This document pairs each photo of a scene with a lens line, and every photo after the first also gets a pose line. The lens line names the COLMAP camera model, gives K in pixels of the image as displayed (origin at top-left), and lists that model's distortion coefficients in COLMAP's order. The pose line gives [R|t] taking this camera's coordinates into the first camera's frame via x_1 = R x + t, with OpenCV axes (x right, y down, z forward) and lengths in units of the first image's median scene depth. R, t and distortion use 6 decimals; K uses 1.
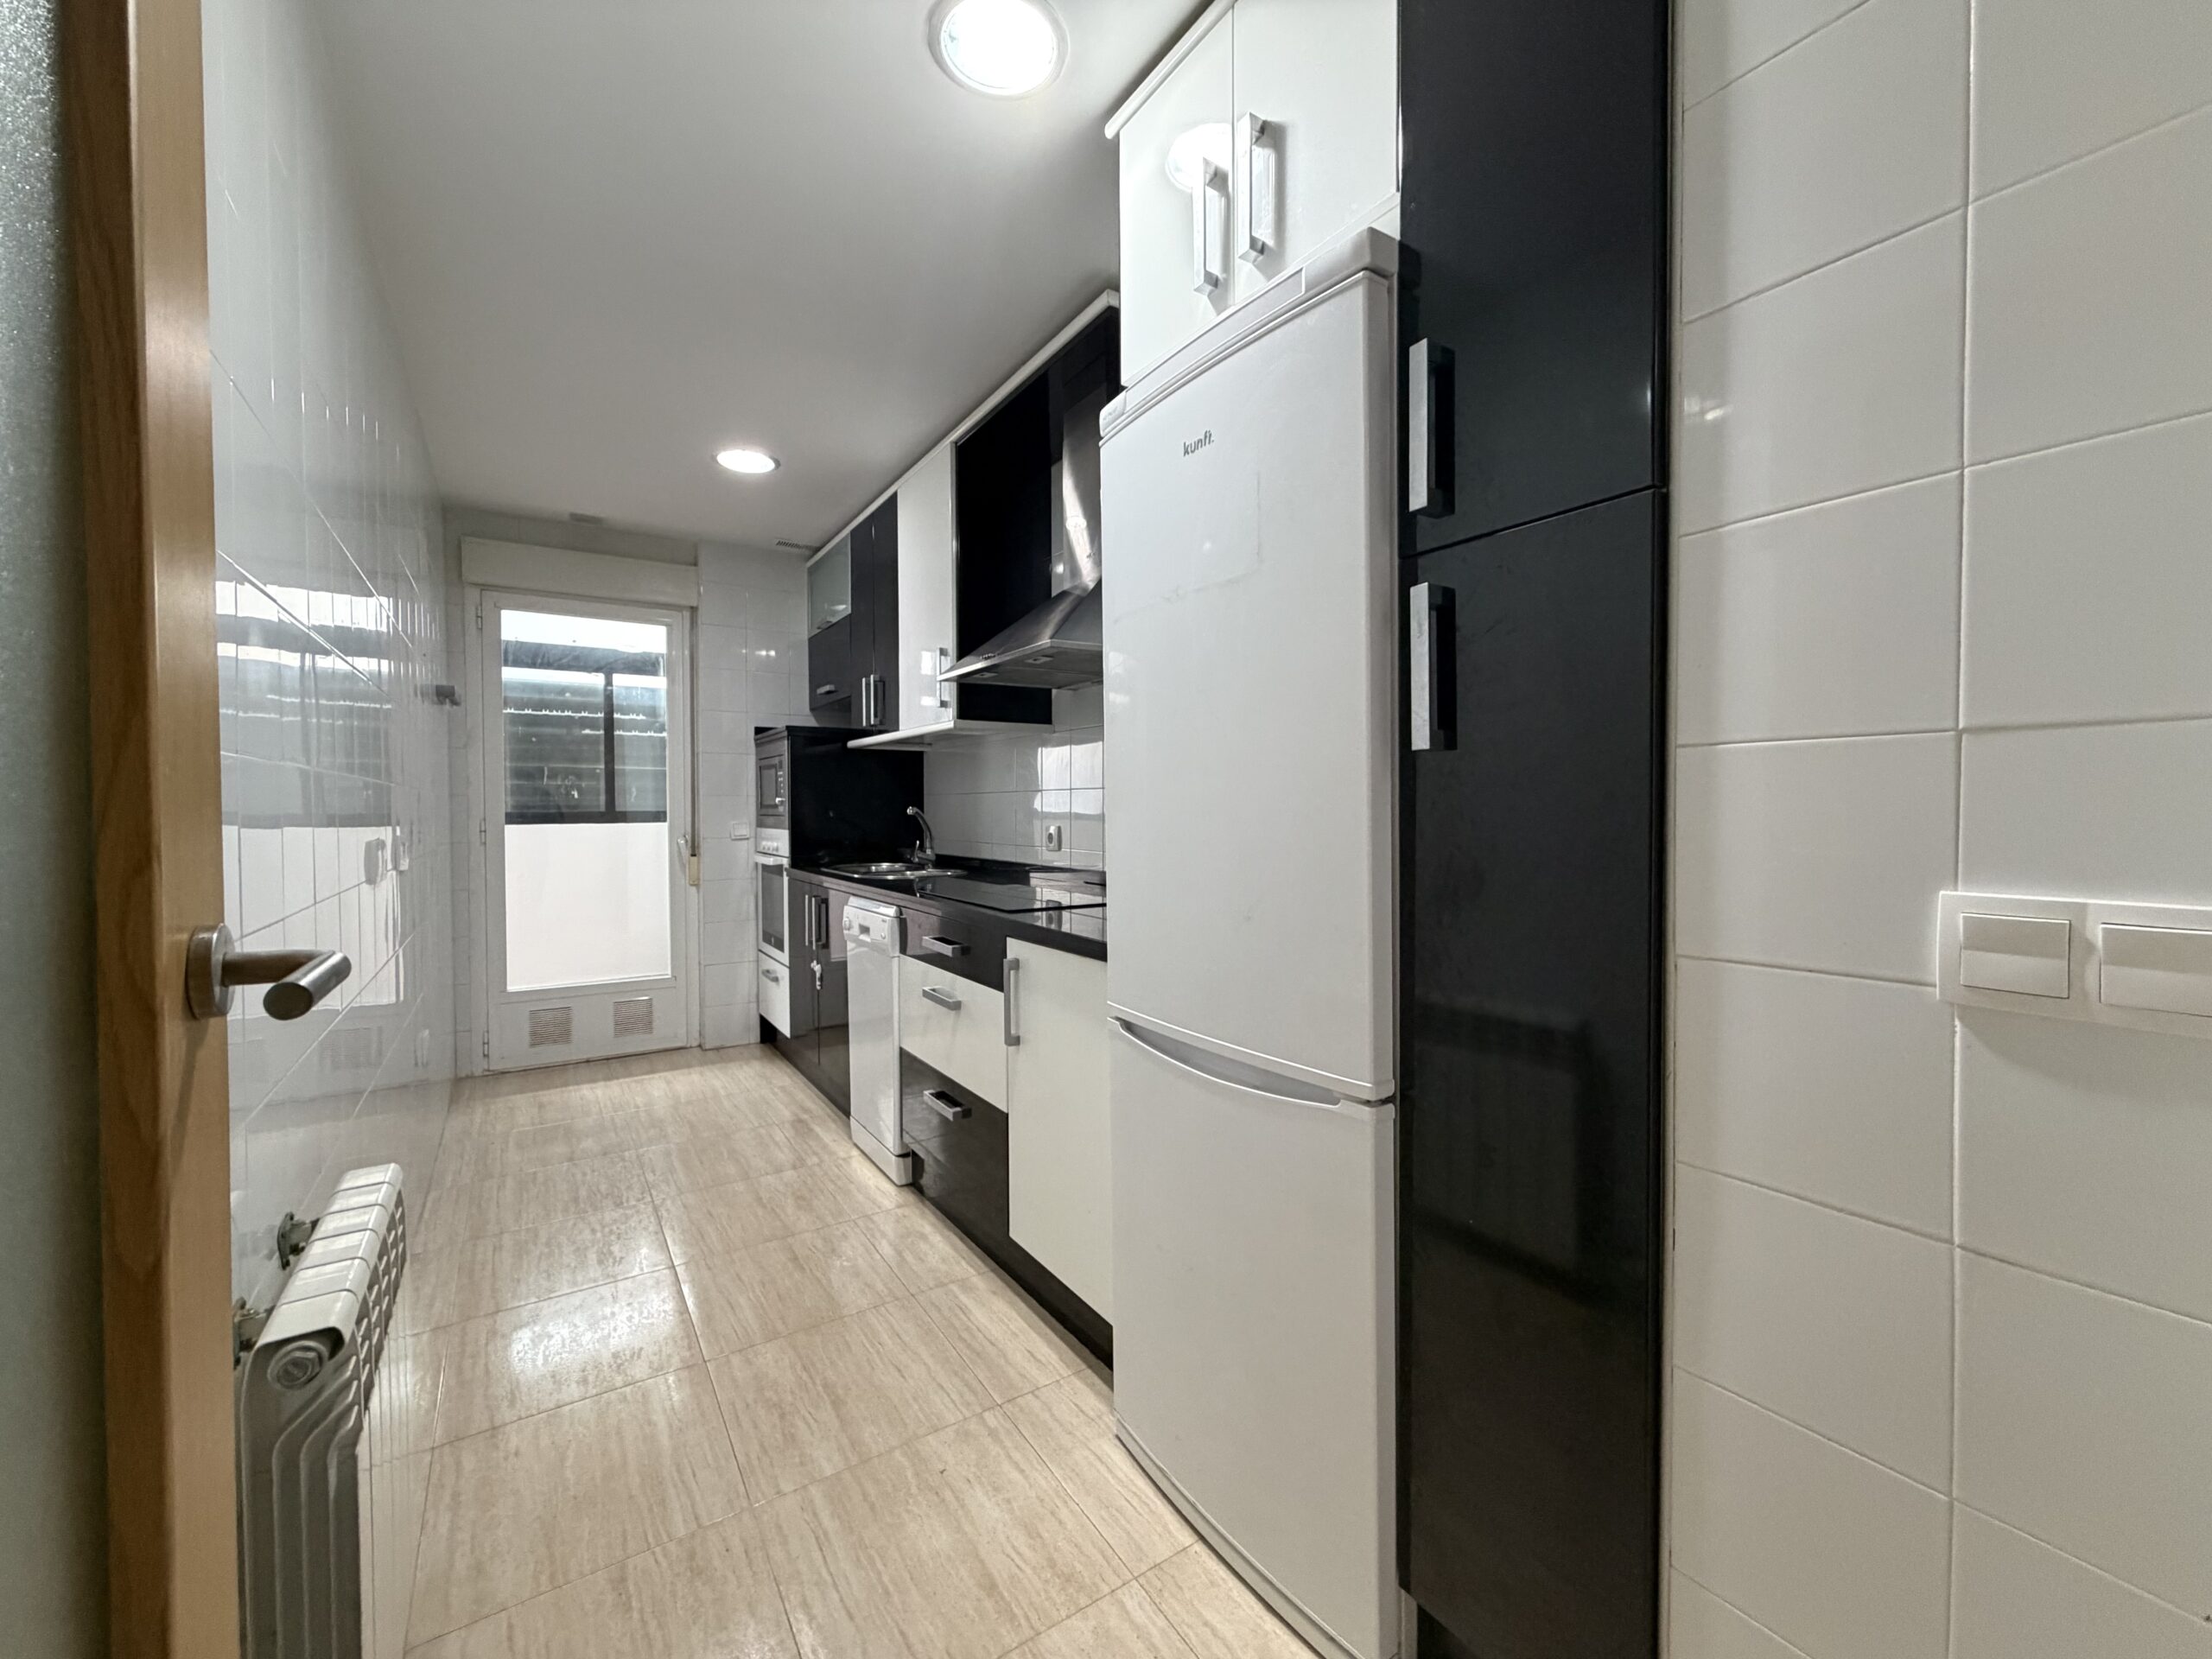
lens RADIAL K [[881.8, 0, 1104.0], [0, 881.8, 820.7], [0, 0, 1]] dist [-0.000540, 0.000269]
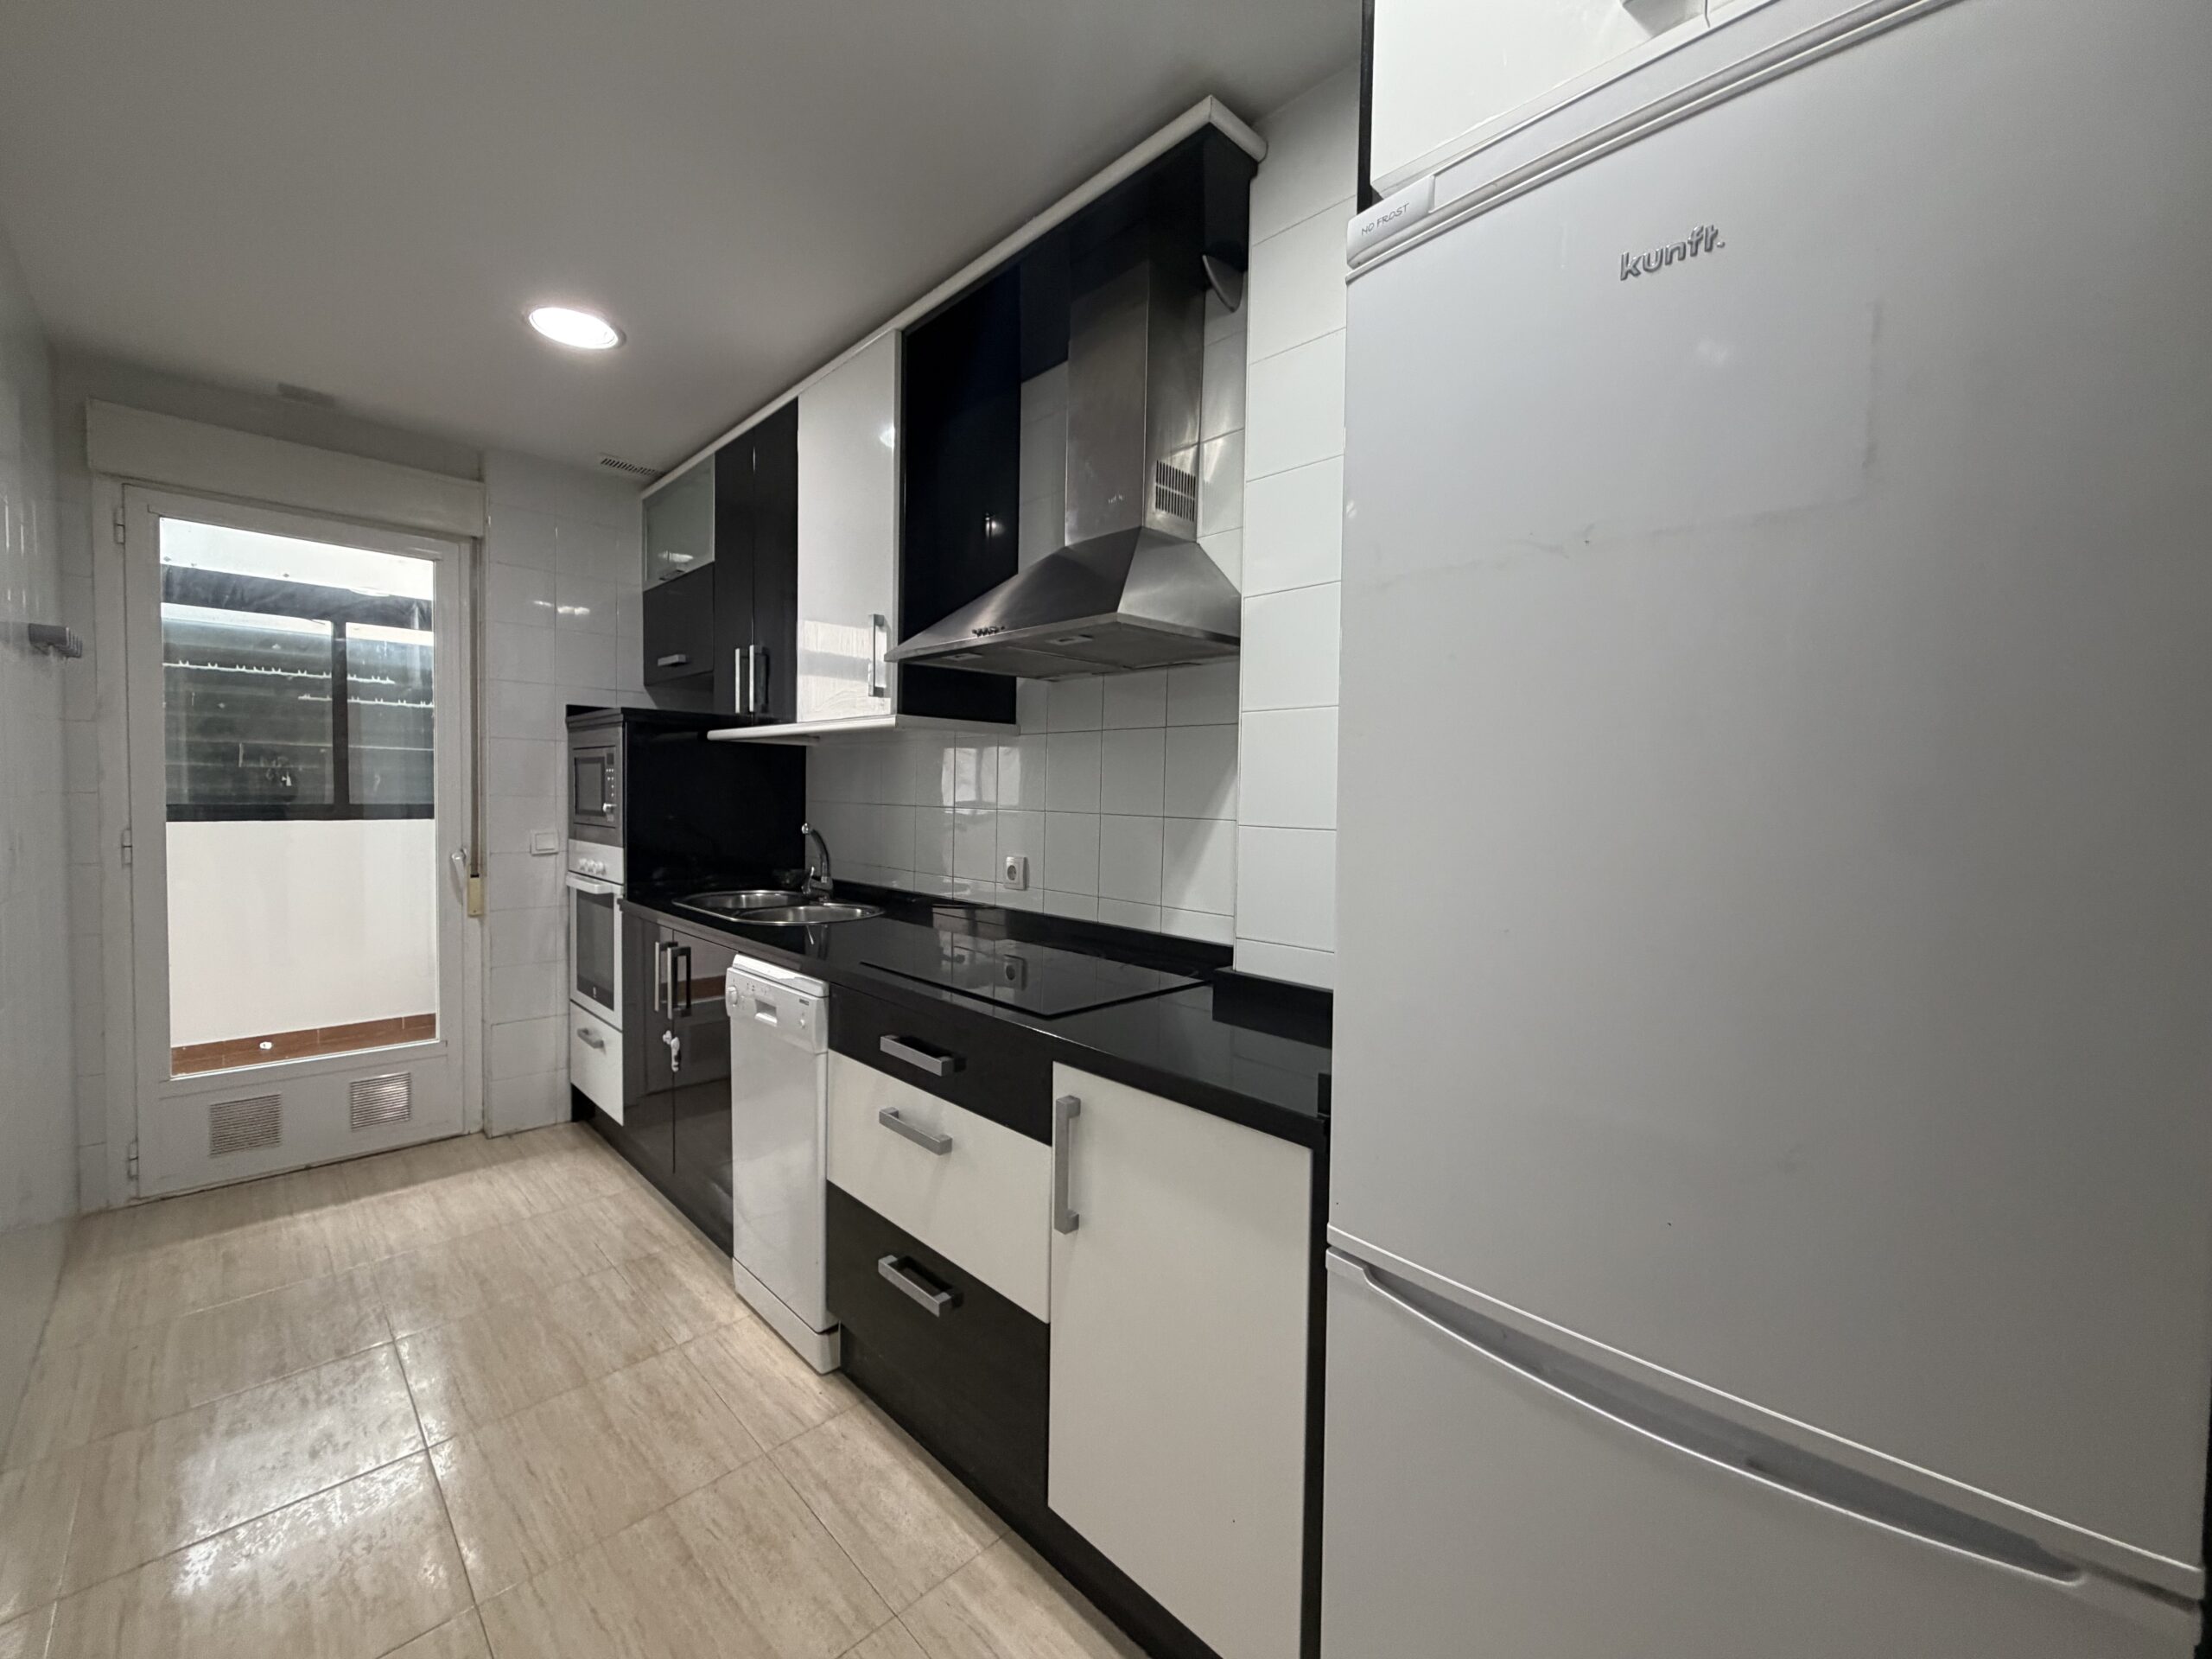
lens RADIAL K [[881.8, 0, 1104.0], [0, 881.8, 820.7], [0, 0, 1]] dist [-0.000540, 0.000269]
pose [[0.978495, 0.013598, 0.205822, -0.118603], [-0.017492, 0.999701, 0.017110, -0.033345], [-0.205527, -0.020342, 0.978440, 0.197325]]
